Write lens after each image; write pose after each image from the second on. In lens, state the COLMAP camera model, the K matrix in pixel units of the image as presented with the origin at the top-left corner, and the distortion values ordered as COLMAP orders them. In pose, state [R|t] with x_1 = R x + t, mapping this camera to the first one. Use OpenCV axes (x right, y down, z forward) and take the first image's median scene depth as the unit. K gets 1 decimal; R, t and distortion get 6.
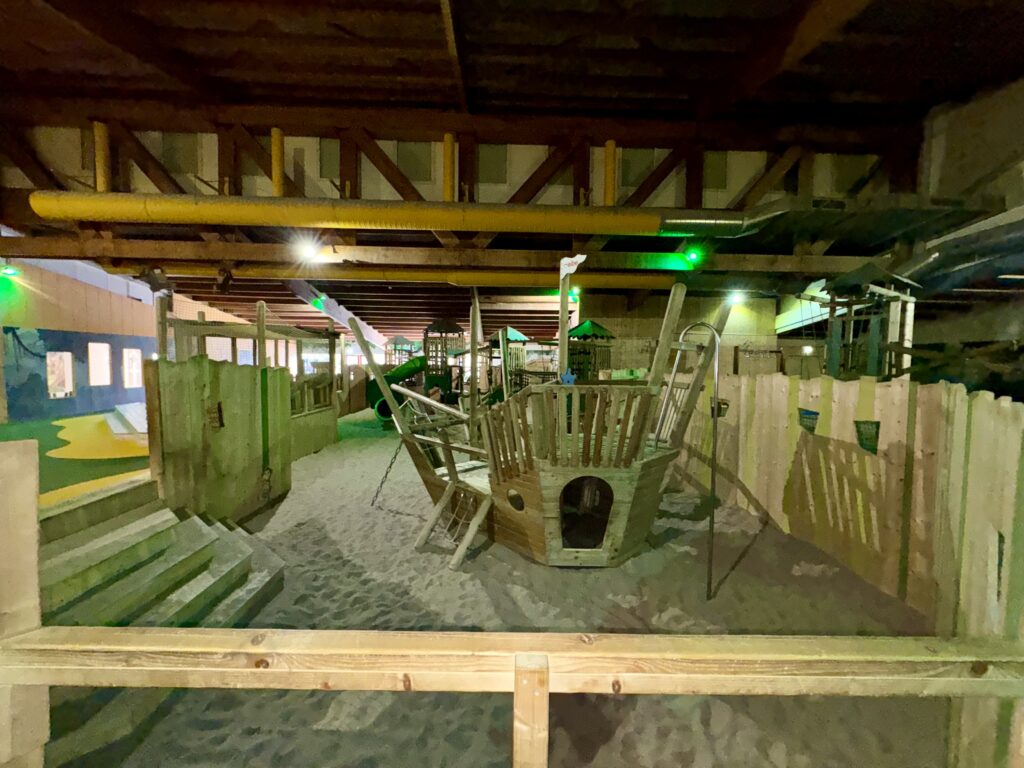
lens RADIAL K [[407.5, 0, 512.0], [0, 407.5, 384.0], [0, 0, 1]] dist [-0.000973, -0.000196]
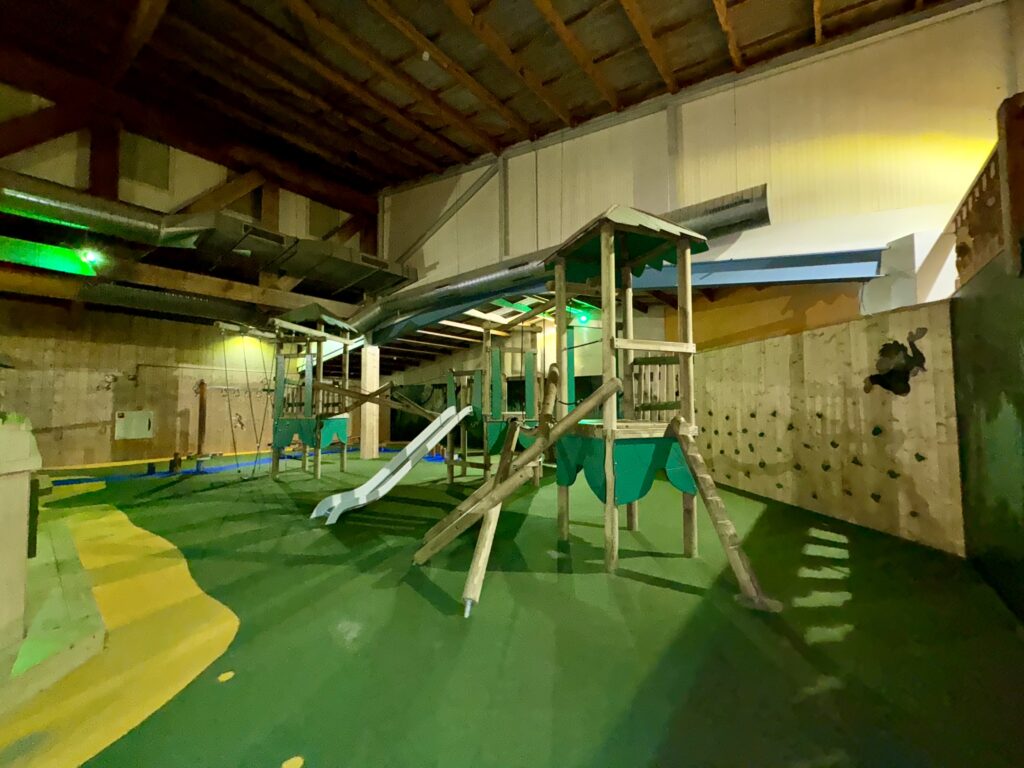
lens RADIAL K [[407.5, 0, 512.0], [0, 407.5, 384.0], [0, 0, 1]] dist [-0.000973, -0.000196]
pose [[0.653017, 0.022043, 0.757022, 0.378401], [0.051726, 0.995944, -0.073620, 0.002334], [-0.755575, 0.087233, 0.649228, -0.012549]]
